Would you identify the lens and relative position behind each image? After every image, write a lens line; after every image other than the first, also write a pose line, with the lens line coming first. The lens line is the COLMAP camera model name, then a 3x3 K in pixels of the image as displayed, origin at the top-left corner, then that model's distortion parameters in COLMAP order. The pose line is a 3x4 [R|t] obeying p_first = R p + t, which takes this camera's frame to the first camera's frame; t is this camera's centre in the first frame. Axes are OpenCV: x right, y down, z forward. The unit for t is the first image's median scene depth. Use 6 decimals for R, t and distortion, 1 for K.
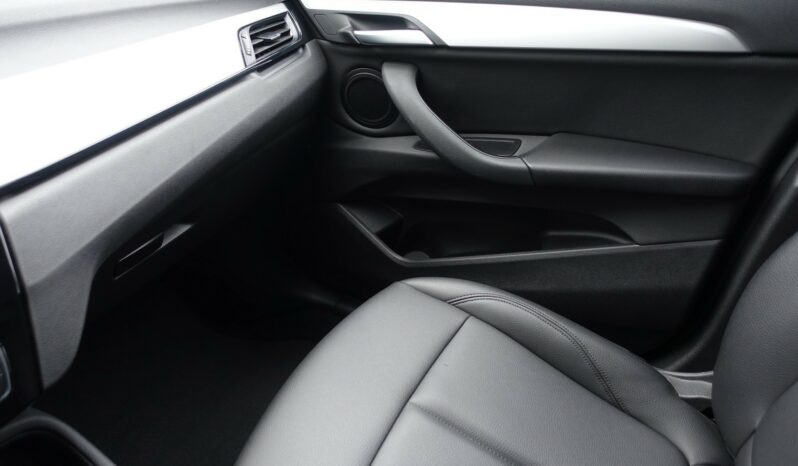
lens RADIAL K [[544.5, 0, 397.4], [0, 544.5, 232.6], [0, 0, 1]] dist [-0.003181, -0.001567]
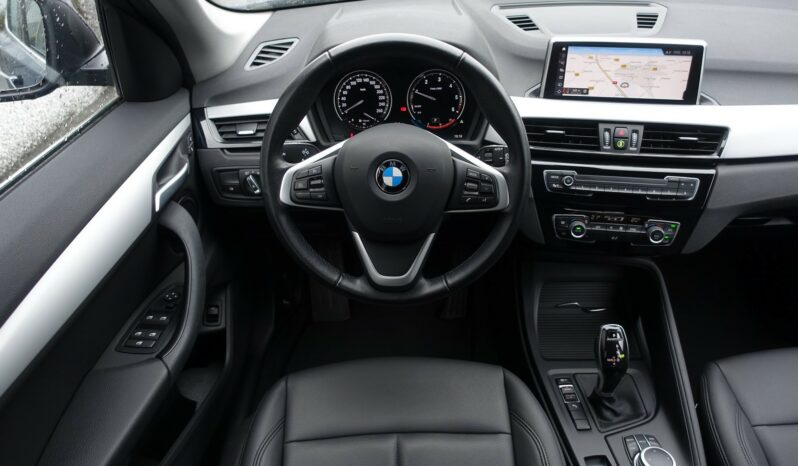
lens RADIAL K [[544.5, 0, 403.0], [0, 544.5, 230.2], [0, 0, 1]] dist [-0.003181, -0.001567]
pose [[0.467257, 0.539978, -0.700068, 0.138154], [-0.477929, 0.820427, 0.313821, 0.040216], [0.743811, 0.187948, 0.641421, -0.615819]]
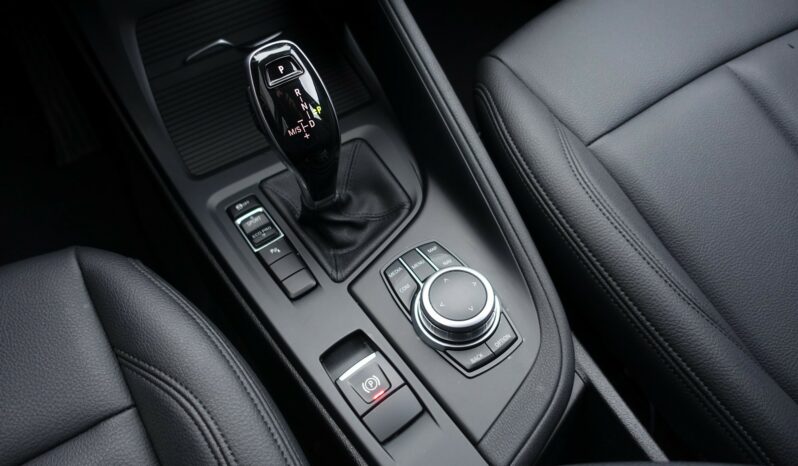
lens RADIAL K [[544.5, 0, 402.2], [0, 544.5, 231.2], [0, 0, 1]] dist [-0.003181, -0.001567]
pose [[0.868180, 0.438926, -0.231532, -0.075971], [-0.297117, 0.833455, 0.465912, 0.232658], [0.397473, -0.335703, 0.854002, 0.070800]]
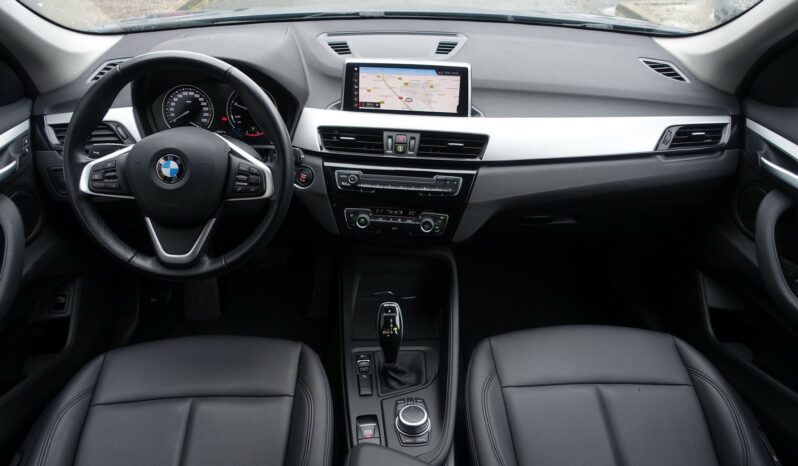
lens RADIAL K [[544.5, 0, 400.0], [0, 544.5, 228.8], [0, 0, 1]] dist [-0.003181, -0.001567]
pose [[0.498184, 0.500350, -0.708140, 0.502552], [-0.491852, 0.835664, 0.244431, -0.130453], [0.714069, 0.226528, 0.662413, -0.423986]]
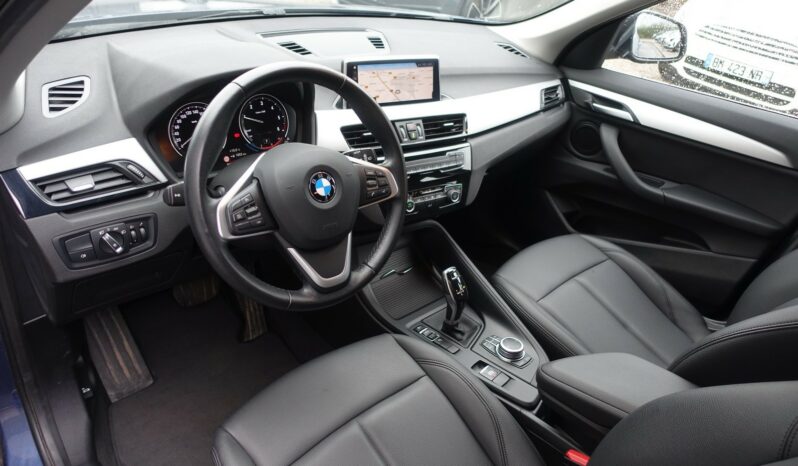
lens RADIAL K [[544.5, 0, 398.8], [0, 544.5, 227.5], [0, 0, 1]] dist [-0.003181, -0.001567]
pose [[0.928976, 0.306153, -0.208024, -0.192173], [-0.315918, 0.948674, -0.014617, 0.304712], [0.192872, 0.079297, 0.978015, -1.026355]]
